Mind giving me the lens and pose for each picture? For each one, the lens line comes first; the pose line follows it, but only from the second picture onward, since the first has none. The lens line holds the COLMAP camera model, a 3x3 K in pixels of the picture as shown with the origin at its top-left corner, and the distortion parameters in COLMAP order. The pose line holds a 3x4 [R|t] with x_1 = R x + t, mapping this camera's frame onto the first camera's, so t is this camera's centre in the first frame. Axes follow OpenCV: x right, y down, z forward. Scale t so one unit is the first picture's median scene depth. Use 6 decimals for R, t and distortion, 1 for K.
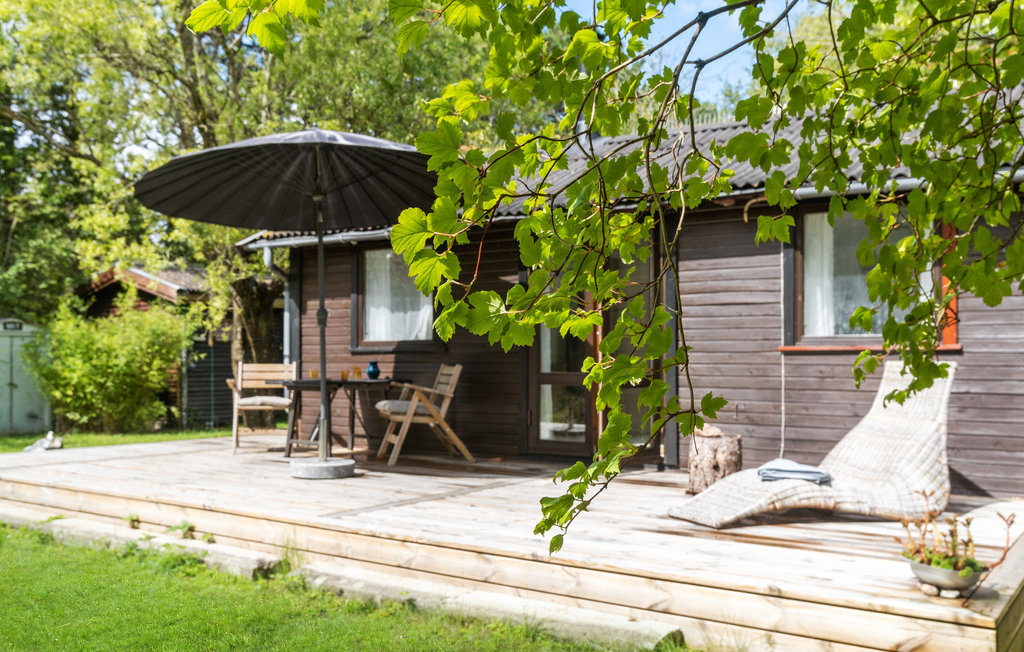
lens RADIAL K [[931.8, 0, 512.0], [0, 931.8, 326.0], [0, 0, 1]] dist [0.012393, 0.006531]
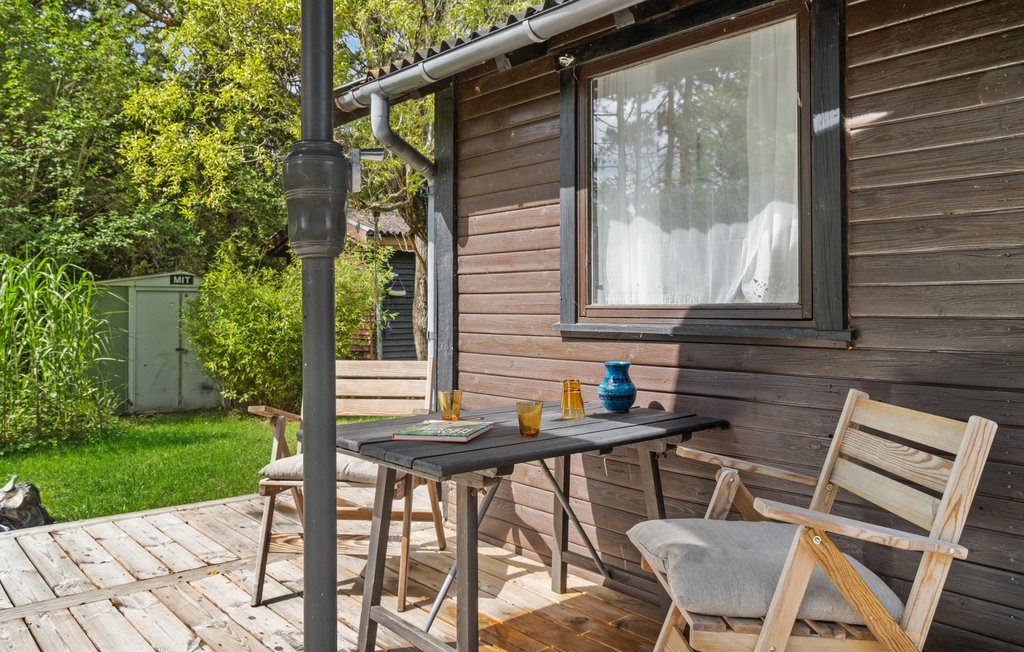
lens RADIAL K [[795.0, 0, 508.6], [0, 795.0, 312.9], [0, 0, 1]] dist [-0.000871, 0.000804]
pose [[0.963091, 0.000300, -0.269177, -0.102658], [0.011749, 0.998999, 0.043151, 0.004212], [0.268921, -0.044721, 0.962124, 0.664430]]
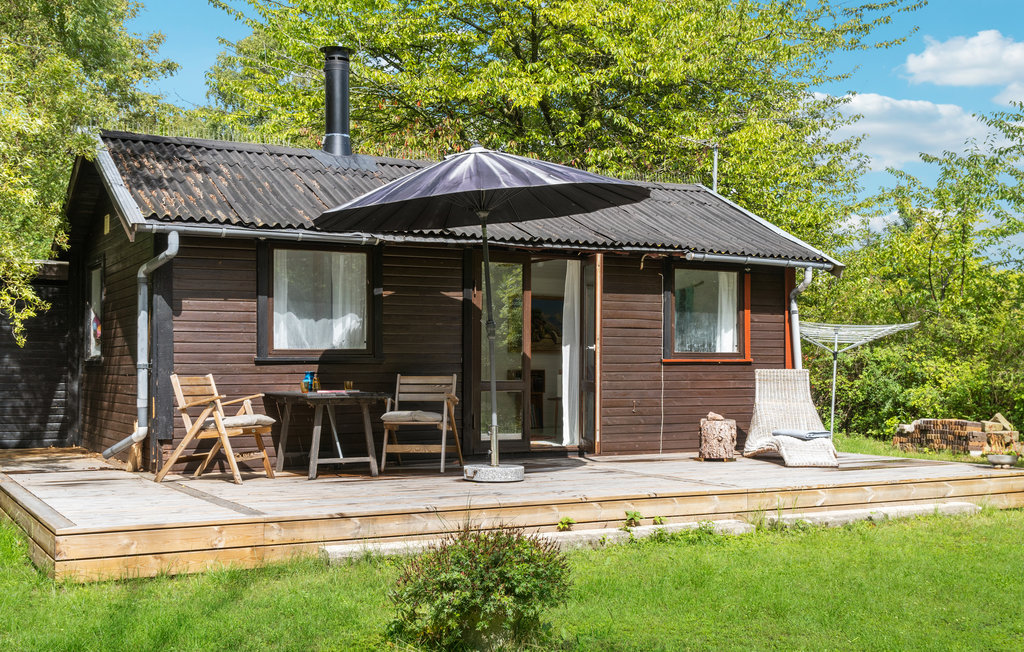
lens RADIAL K [[1123.8, 0, 512.0], [0, 1123.8, 326.0], [0, 0, 1]] dist [0.000225, 0.002375]
pose [[0.463177, 0.030462, 0.885742, -0.996610], [-0.026978, 0.999431, -0.020265, 0.009353], [-0.885855, -0.014509, 0.463735, 0.304201]]
